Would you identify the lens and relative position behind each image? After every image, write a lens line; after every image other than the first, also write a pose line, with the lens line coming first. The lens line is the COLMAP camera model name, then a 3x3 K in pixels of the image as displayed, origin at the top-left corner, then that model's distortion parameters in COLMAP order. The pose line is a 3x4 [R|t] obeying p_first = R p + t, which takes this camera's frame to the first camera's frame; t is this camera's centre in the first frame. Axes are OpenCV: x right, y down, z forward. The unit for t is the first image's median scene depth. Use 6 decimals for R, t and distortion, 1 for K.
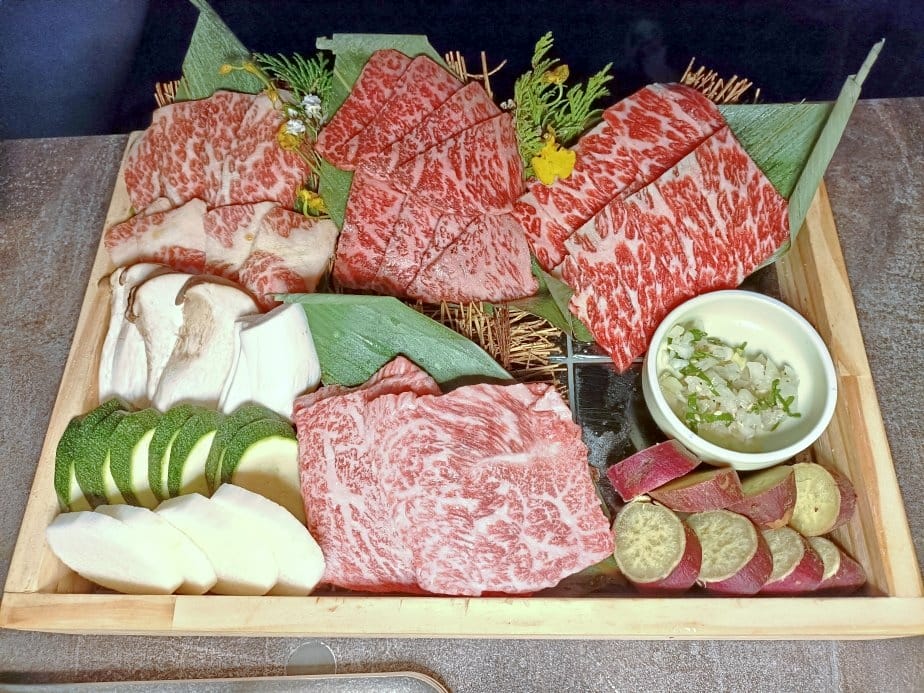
lens RADIAL K [[720.7, 0, 465.6], [0, 720.7, 354.1], [0, 0, 1]] dist [-0.022561, -0.012886]
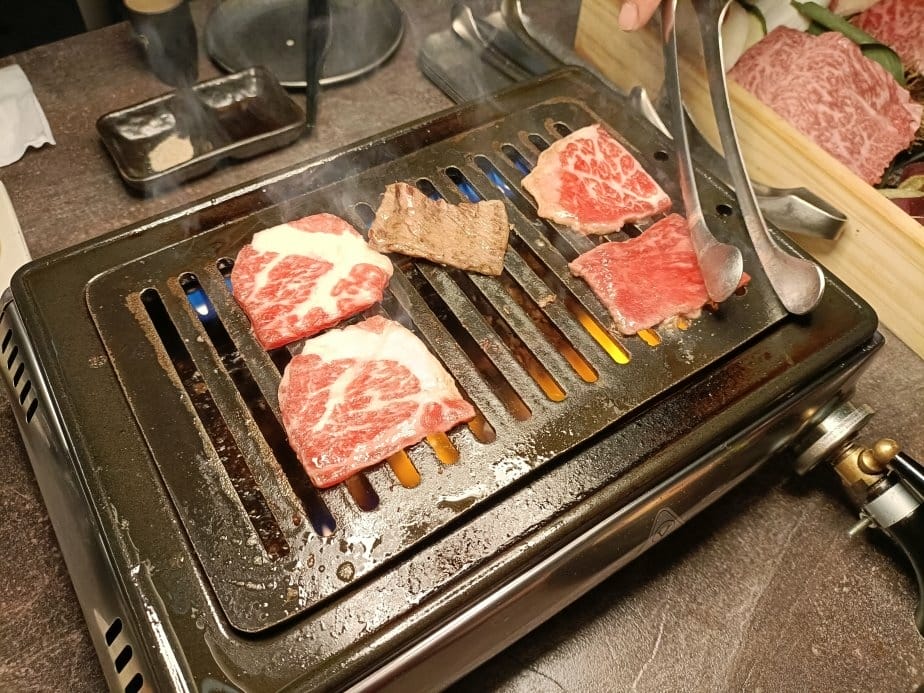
lens RADIAL K [[720.7, 0, 459.2], [0, 720.7, 346.7], [0, 0, 1]] dist [-0.022561, -0.012886]
pose [[0.521777, 0.731734, -0.438537, 0.579274], [-0.799806, 0.598424, 0.046898, 0.959242], [0.296748, 0.326275, 0.897488, -0.376041]]
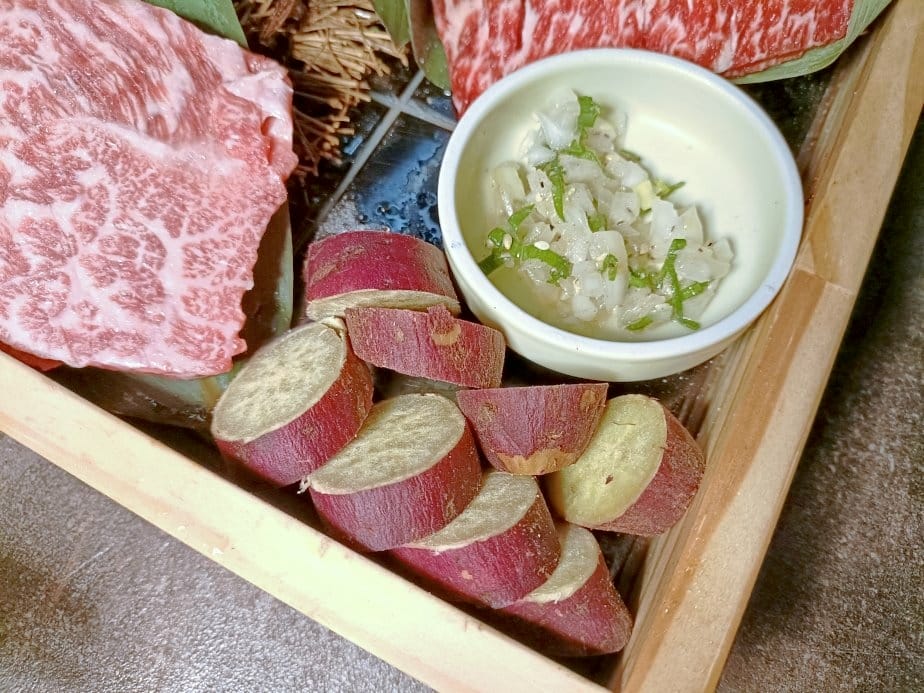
lens RADIAL K [[720.7, 0, 511.2], [0, 720.7, 380.0], [0, 0, 1]] dist [-0.022561, -0.012886]
pose [[0.890086, 0.433122, -0.141957, 0.432794], [-0.423343, 0.901012, 0.094652, 0.125658], [0.168901, -0.024152, 0.985337, 0.464023]]
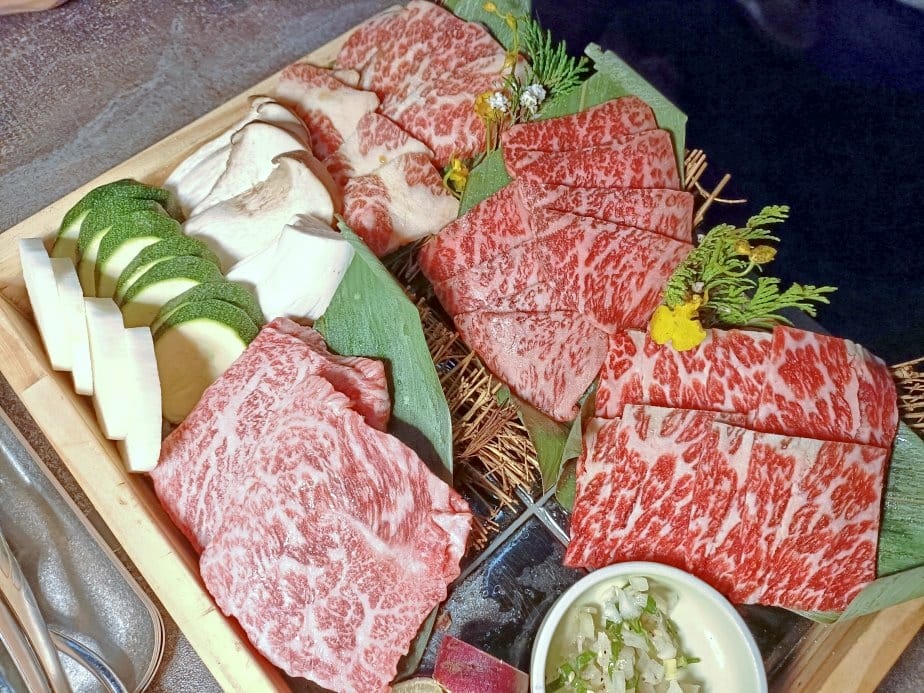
lens RADIAL K [[720.7, 0, 481.4], [0, 720.7, 334.6], [0, 0, 1]] dist [-0.022561, -0.012886]
pose [[0.679120, 0.692480, -0.243449, 0.178949], [-0.694633, 0.713489, 0.091754, -0.182719], [0.237236, 0.106796, 0.965564, 0.158656]]
